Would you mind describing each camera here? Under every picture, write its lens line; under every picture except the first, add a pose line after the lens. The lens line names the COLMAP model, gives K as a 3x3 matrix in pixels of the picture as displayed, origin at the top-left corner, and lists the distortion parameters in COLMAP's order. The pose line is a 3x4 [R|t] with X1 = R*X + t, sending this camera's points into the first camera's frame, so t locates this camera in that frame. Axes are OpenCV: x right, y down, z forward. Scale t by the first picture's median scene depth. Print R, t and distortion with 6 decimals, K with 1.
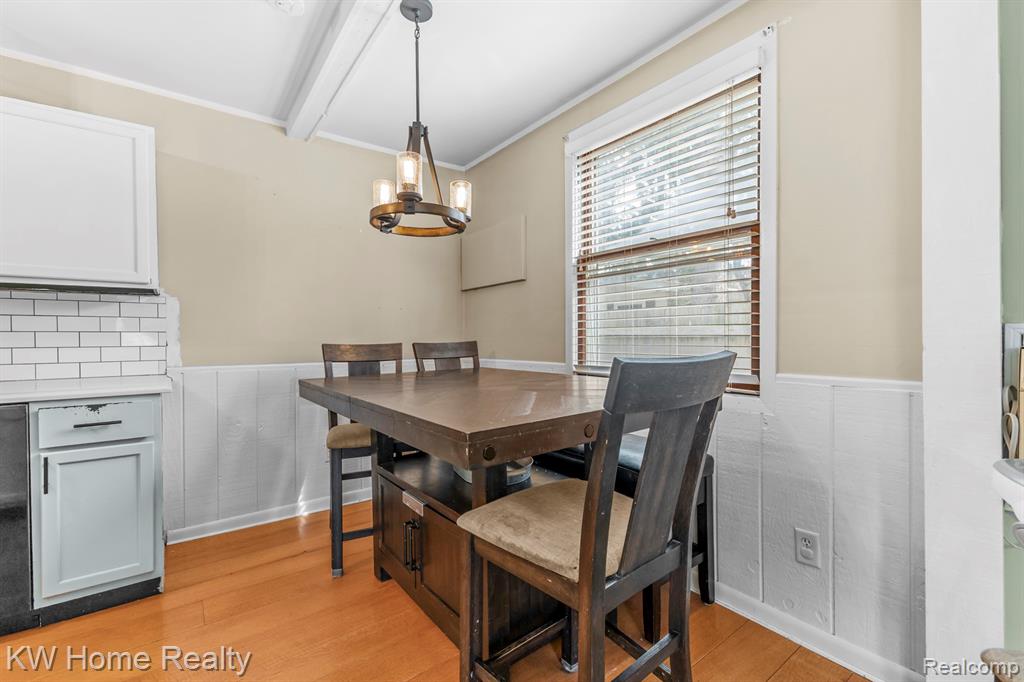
lens RADIAL K [[442.8, 0, 505.2], [0, 442.8, 343.4], [0, 0, 1]] dist [0.008872, -0.000376]
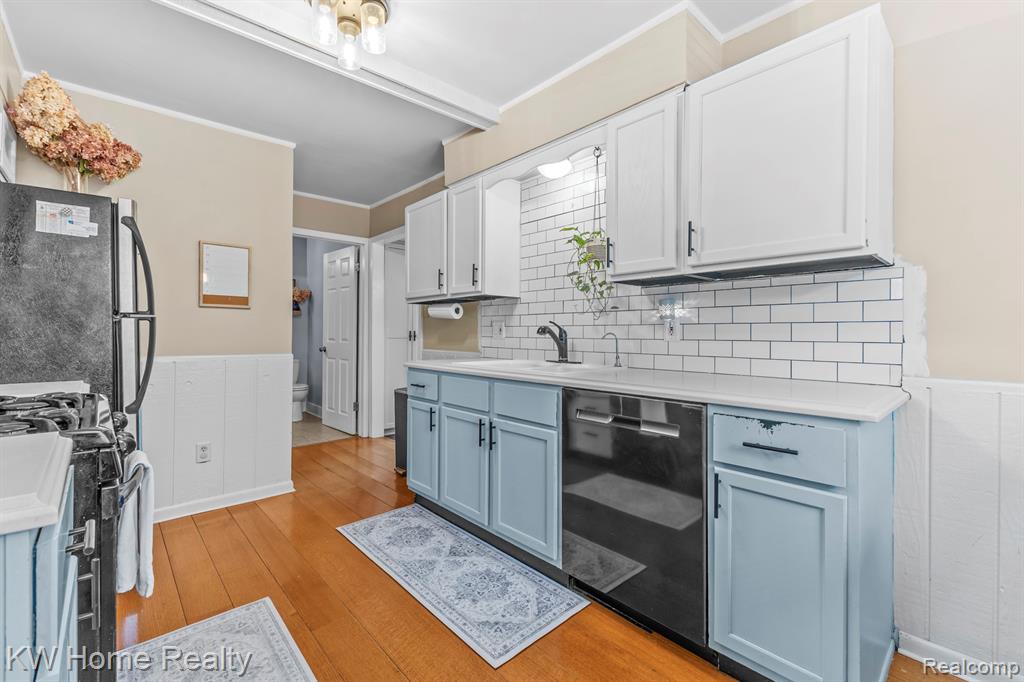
lens RADIAL K [[442.8, 0, 506.8], [0, 442.8, 332.6], [0, 0, 1]] dist [0.008872, -0.000376]
pose [[0.090091, 0.004983, -0.995921, -0.228938], [-0.017336, 0.999844, 0.003434, -0.001949], [0.995783, 0.016956, 0.090163, 0.497592]]
